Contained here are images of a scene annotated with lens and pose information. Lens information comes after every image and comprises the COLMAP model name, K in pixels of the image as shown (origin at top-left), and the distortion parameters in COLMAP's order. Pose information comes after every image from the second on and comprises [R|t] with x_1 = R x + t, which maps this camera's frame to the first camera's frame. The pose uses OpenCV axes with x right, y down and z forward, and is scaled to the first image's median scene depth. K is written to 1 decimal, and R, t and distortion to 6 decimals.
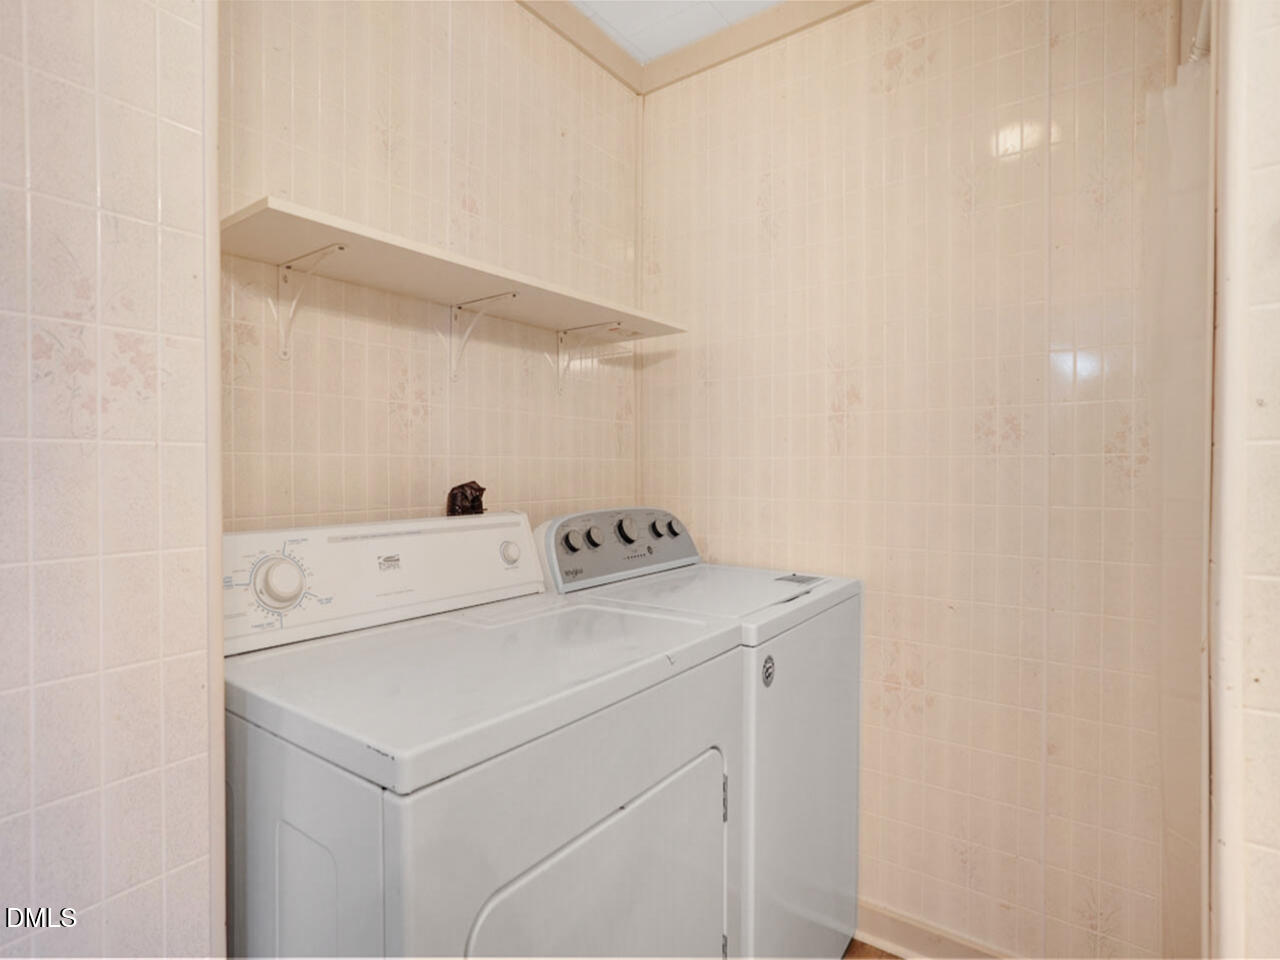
lens RADIAL K [[674.6, 0, 649.2], [0, 674.6, 473.9], [0, 0, 1]] dist [-0.016459, 0.002845]
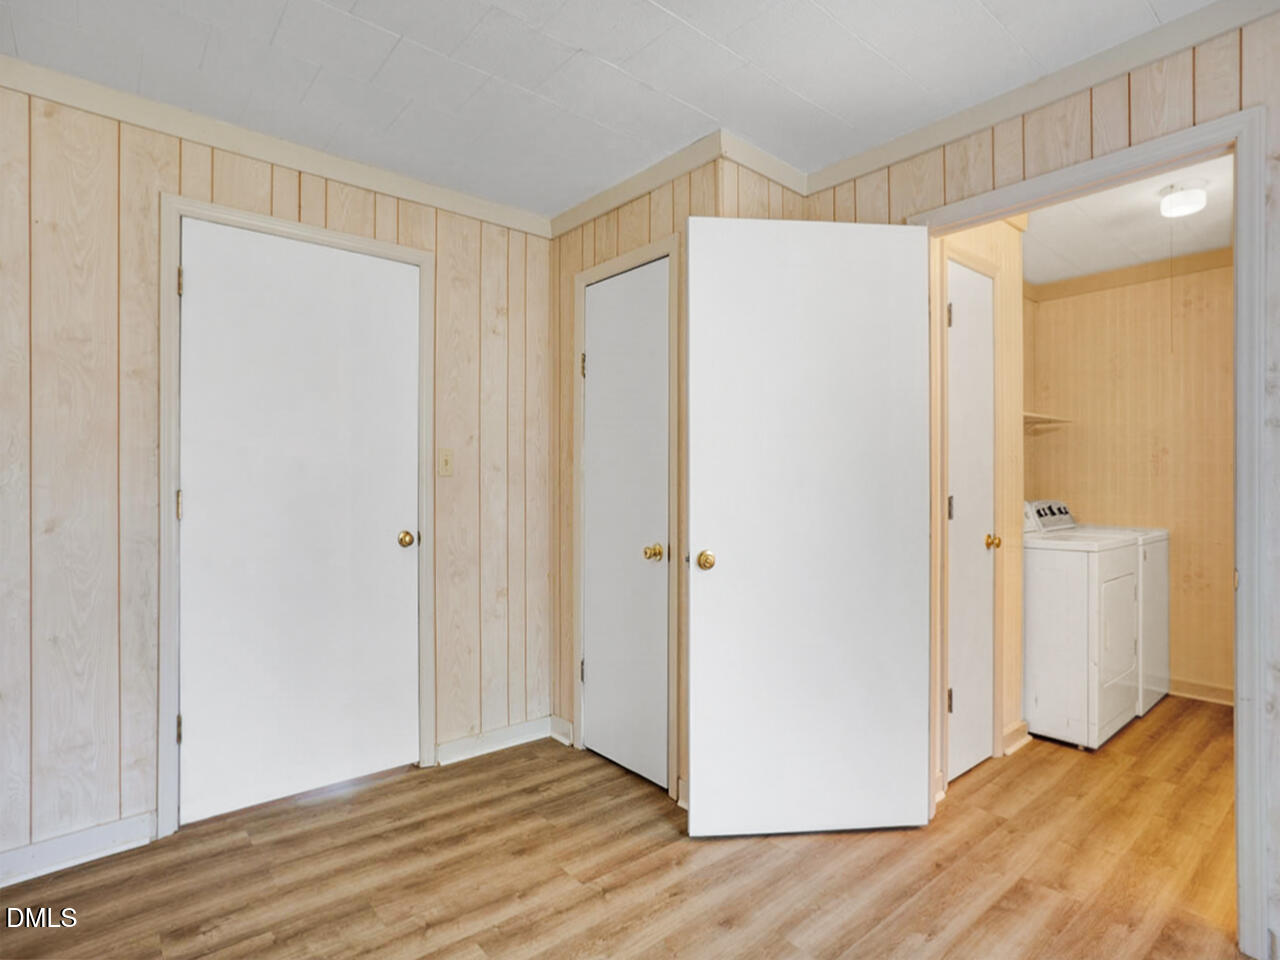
lens RADIAL K [[674.6, 0, 626.4], [0, 674.6, 473.5], [0, 0, 1]] dist [-0.016459, 0.002845]
pose [[0.964624, 0.003211, -0.263610, -0.820826], [-0.007187, 0.999874, -0.014120, 0.002049], [0.263532, 0.015515, 0.964526, -1.580284]]
